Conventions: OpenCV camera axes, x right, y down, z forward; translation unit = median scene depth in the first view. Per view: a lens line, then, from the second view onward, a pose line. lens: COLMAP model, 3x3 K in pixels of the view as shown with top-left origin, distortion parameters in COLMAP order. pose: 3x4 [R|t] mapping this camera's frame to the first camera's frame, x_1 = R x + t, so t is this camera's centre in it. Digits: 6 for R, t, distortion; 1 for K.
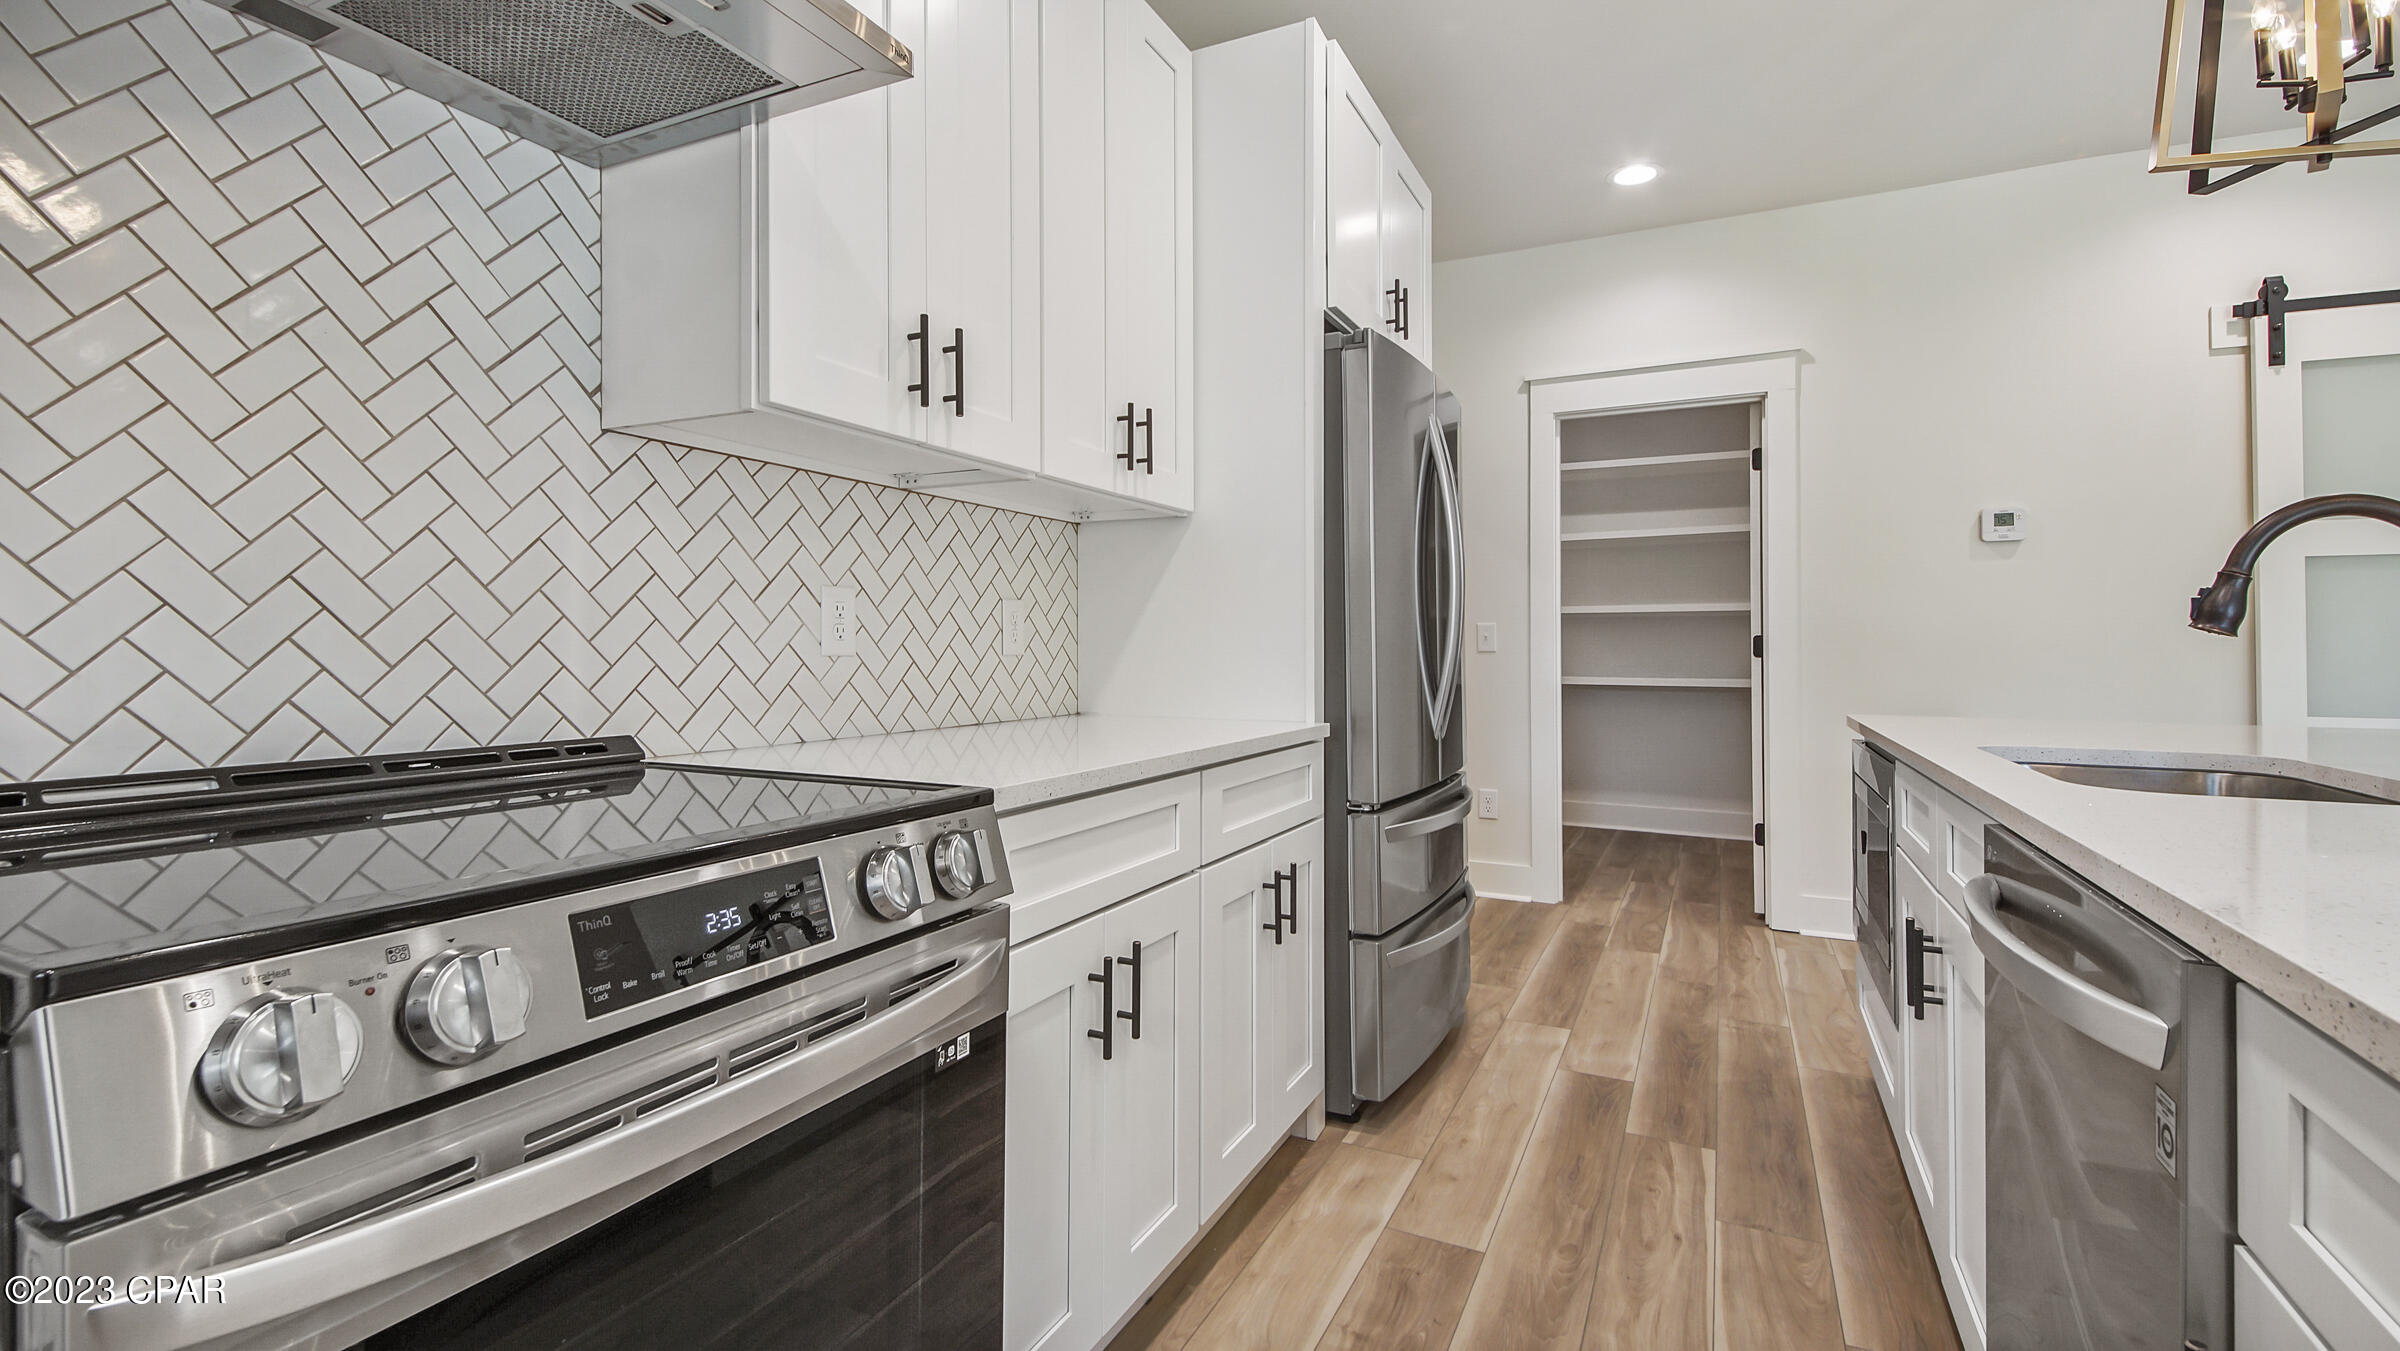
lens RADIAL K [[1088.2, 0, 1200.5], [0, 1088.2, 632.6], [0, 0, 1]] dist [0.010389, -0.012711]
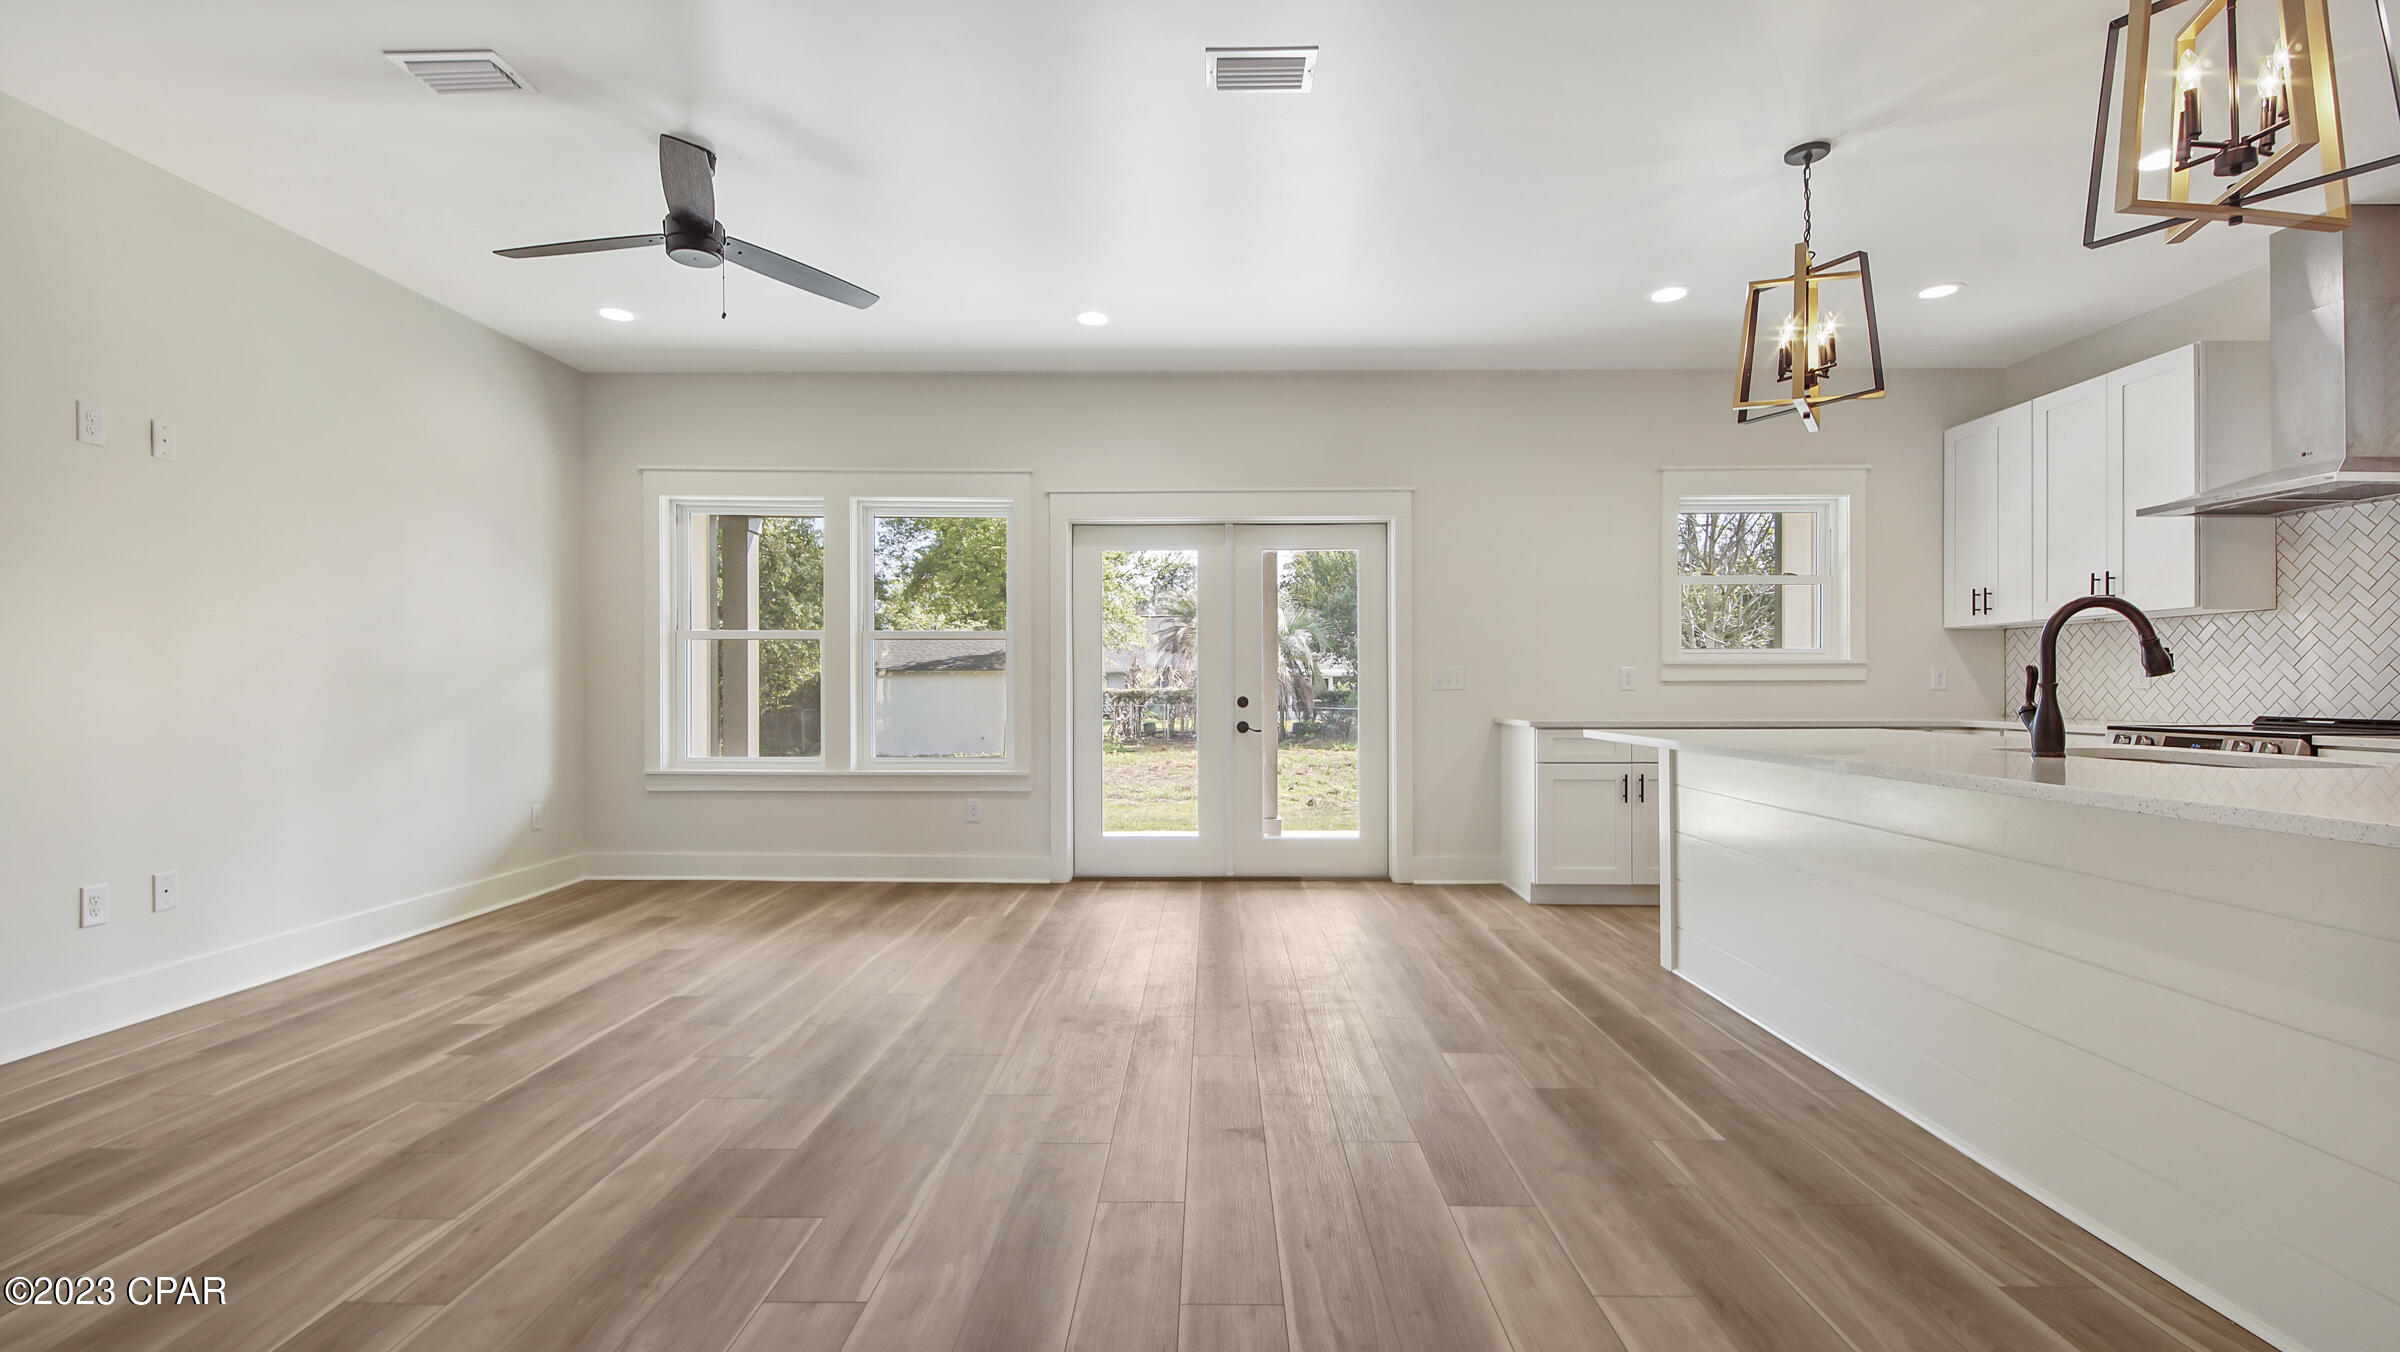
lens RADIAL K [[1040.1, 0, 1203.9], [0, 1040.1, 687.2], [0, 0, 1]] dist [0.011216, -0.000326]
pose [[-0.904692, 0.000810, -0.426066, 2.511858], [0.008060, 0.999852, -0.015213, 0.024338], [0.425991, -0.017197, -0.904564, 1.570237]]
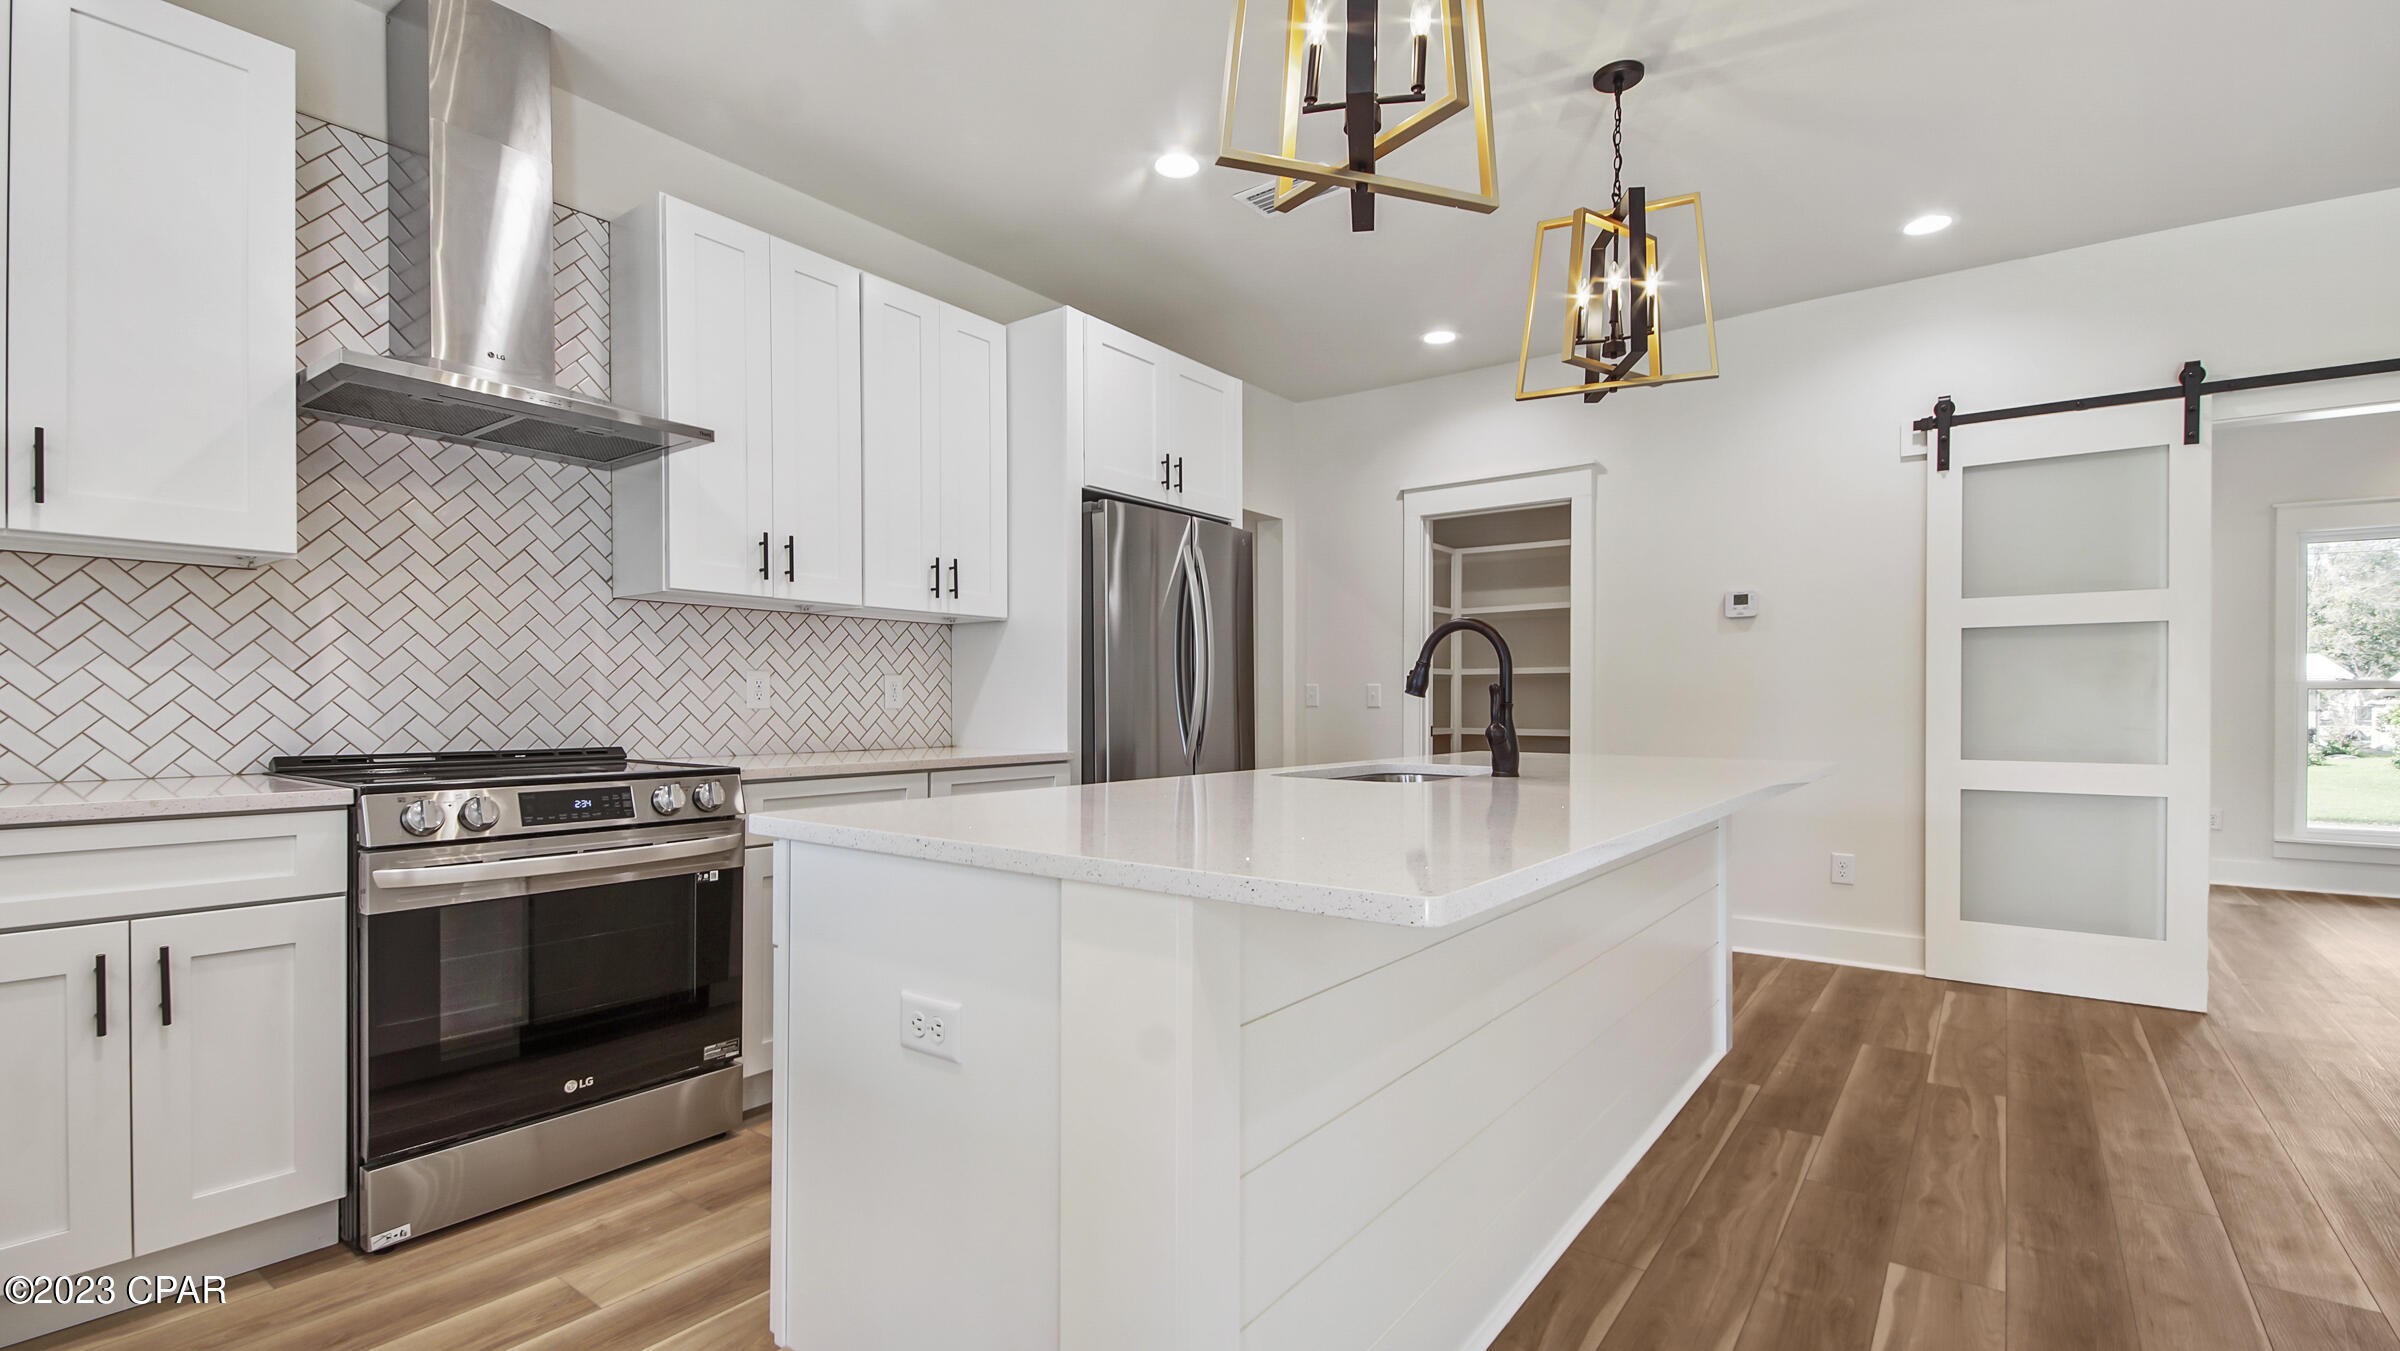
lens RADIAL K [[1073.5, 0, 1200.5], [0, 1073.5, 709.1], [0, 0, 1]] dist [0.001128, -0.000069]
pose [[0.982236, -0.000085, -0.187648, 0.781211], [0.003604, 0.999824, 0.018412, -0.009168], [0.187613, -0.018761, 0.982064, -0.665154]]
